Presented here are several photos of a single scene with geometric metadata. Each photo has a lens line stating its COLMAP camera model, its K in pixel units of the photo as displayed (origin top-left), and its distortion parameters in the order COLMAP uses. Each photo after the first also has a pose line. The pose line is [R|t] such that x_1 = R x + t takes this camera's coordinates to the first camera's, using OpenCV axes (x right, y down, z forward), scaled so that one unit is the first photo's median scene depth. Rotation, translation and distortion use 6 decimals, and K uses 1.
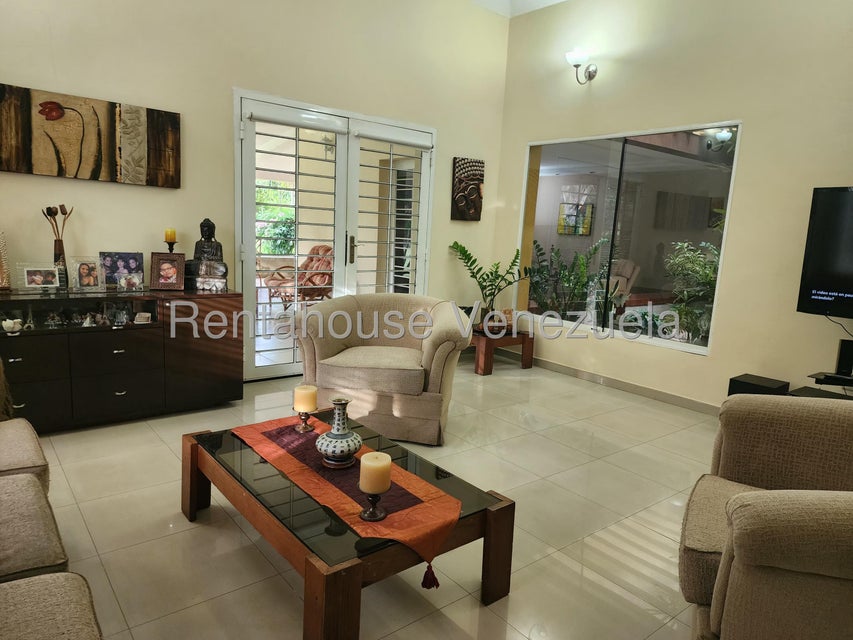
lens RADIAL K [[588.5, 0, 426.5], [0, 588.5, 320.0], [0, 0, 1]] dist [-0.001602, -0.002620]
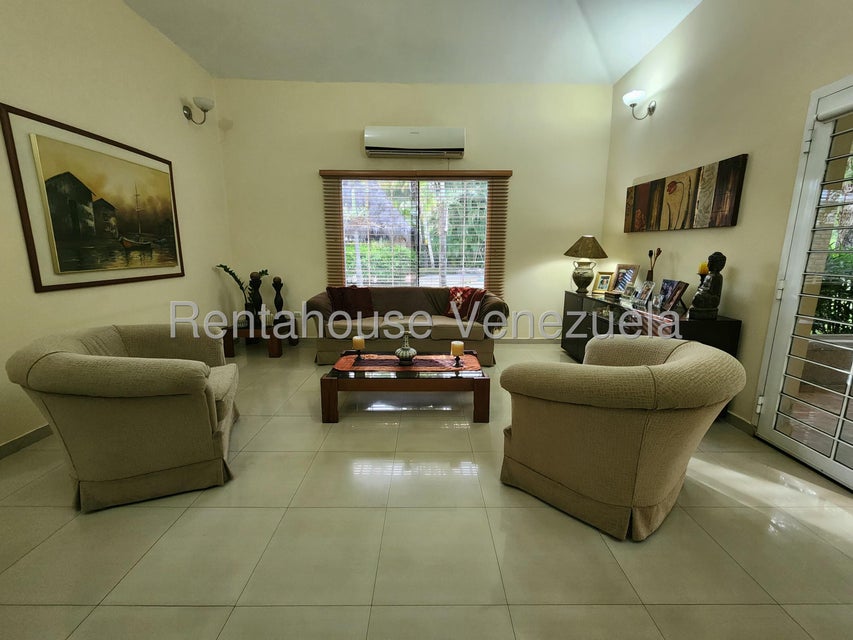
lens RADIAL K [[352.1, 0, 428.8], [0, 352.1, 318.0], [0, 0, 1]] dist [-0.000164, 0.001141]
pose [[-0.609966, 0.083466, -0.788020, 0.476525], [-0.167191, 0.958496, 0.230937, -0.129835], [0.774589, 0.272614, -0.570696, 1.075372]]
